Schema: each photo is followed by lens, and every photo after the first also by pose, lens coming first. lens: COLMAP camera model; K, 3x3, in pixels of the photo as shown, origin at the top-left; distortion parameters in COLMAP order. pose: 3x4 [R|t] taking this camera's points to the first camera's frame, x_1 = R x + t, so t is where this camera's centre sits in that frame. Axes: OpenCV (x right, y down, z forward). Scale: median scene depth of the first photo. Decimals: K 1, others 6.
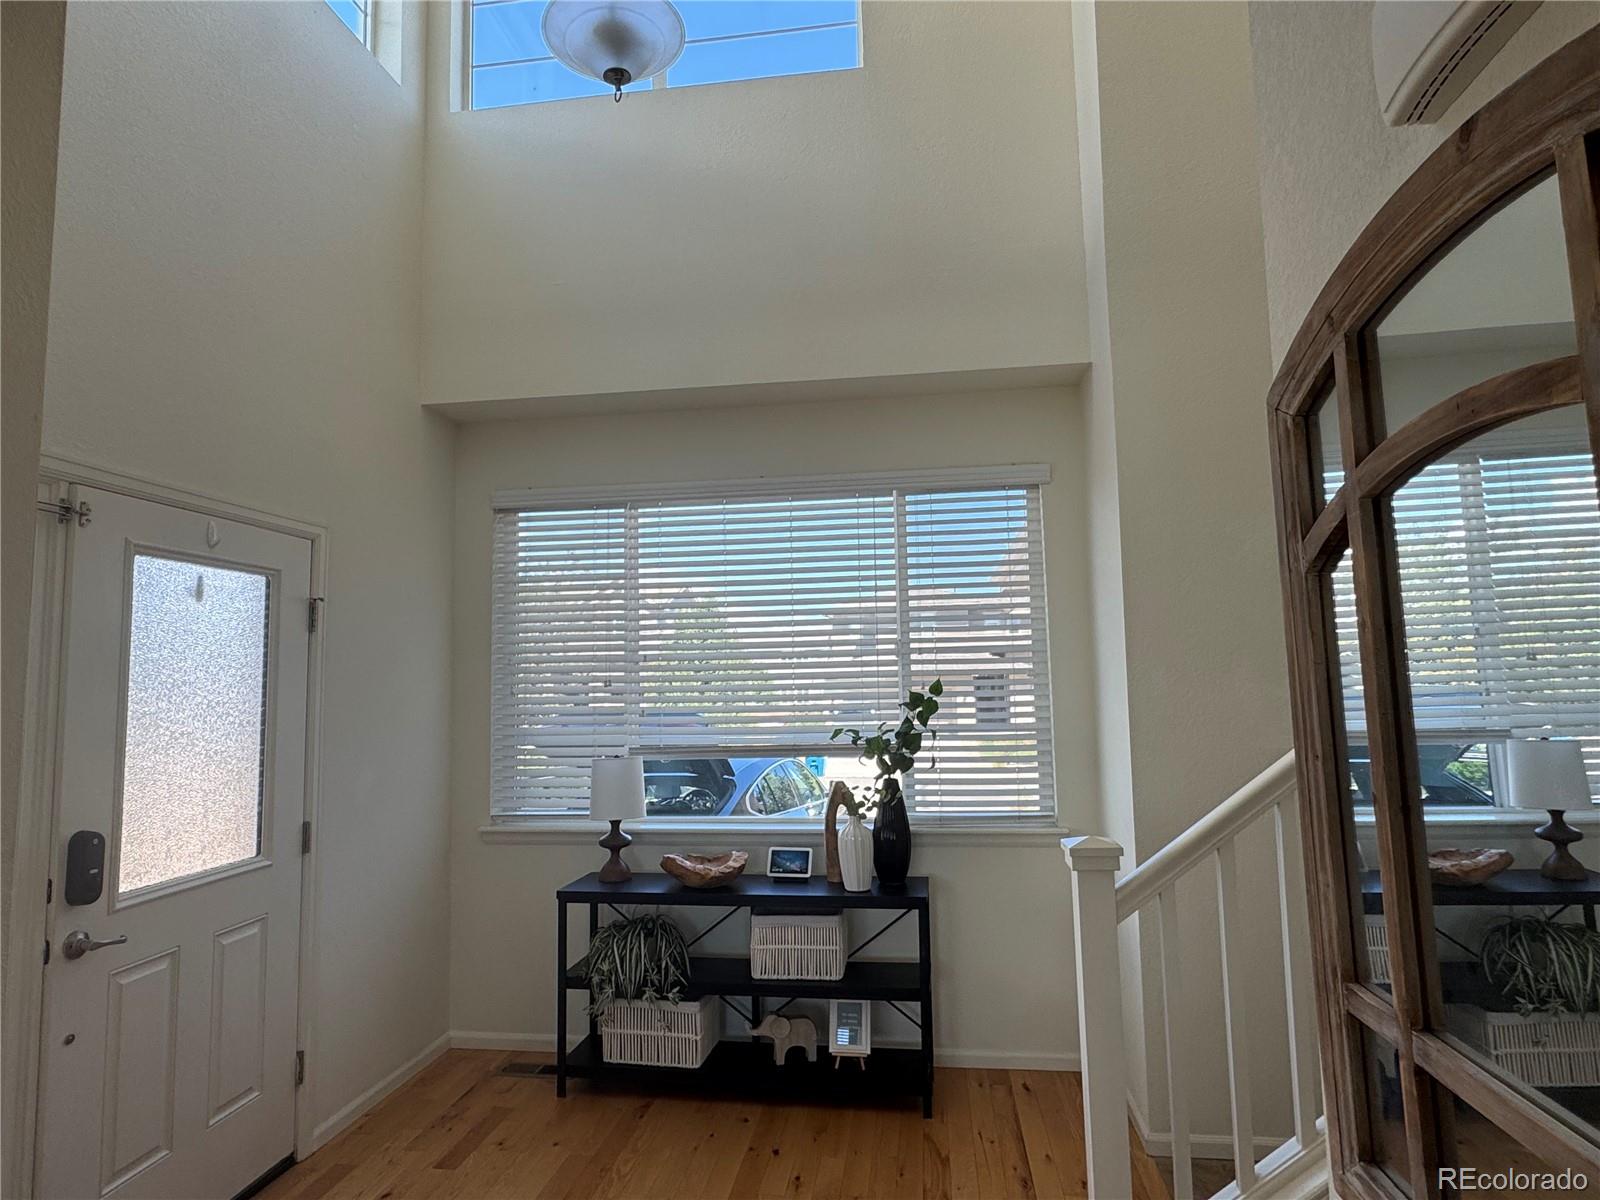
lens RADIAL K [[919.7, 0, 800.0], [0, 919.7, 600.0], [0, 0, 1]] dist [-0.002239, -0.000125]
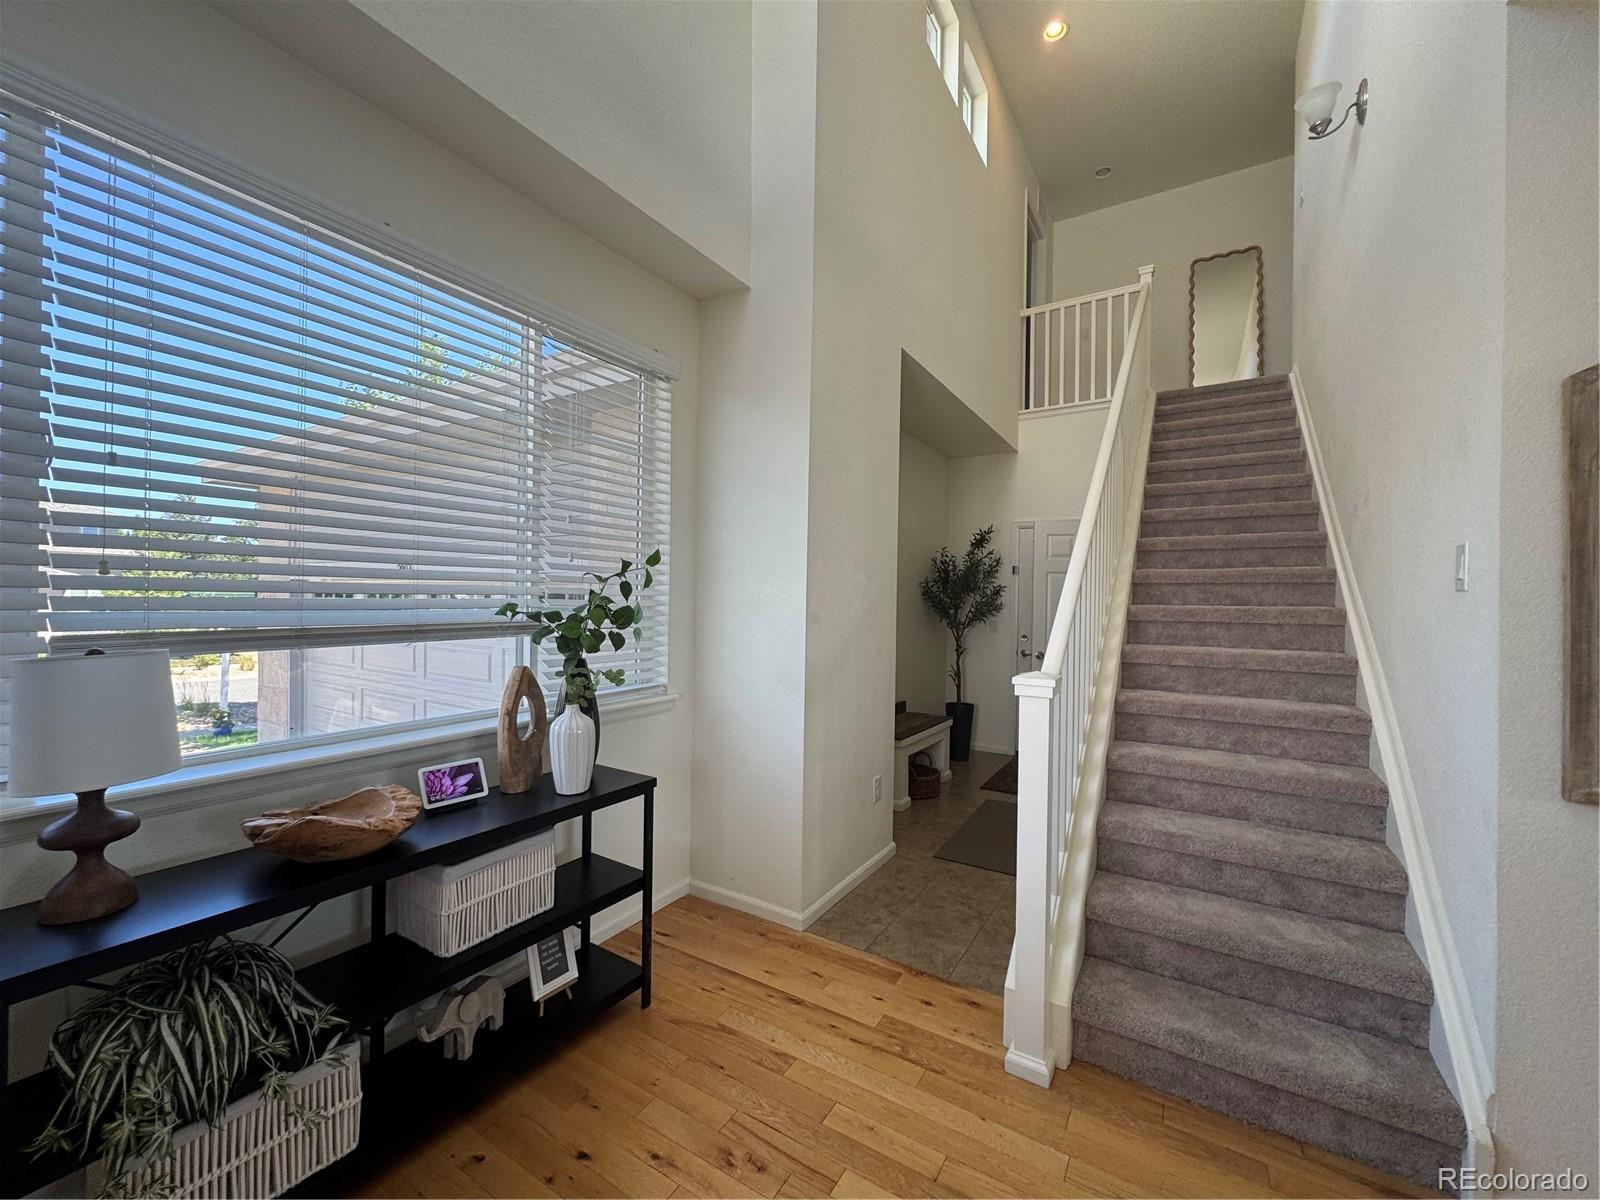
lens RADIAL K [[637.0, 0, 800.0], [0, 637.0, 600.0], [0, 0, 1]] dist [0.001654, 0.000090]
pose [[0.404643, 0.022727, 0.914192, -0.384123], [-0.106951, 0.994007, 0.022628, 0.106497], [-0.908199, -0.106930, 0.404648, 0.593778]]
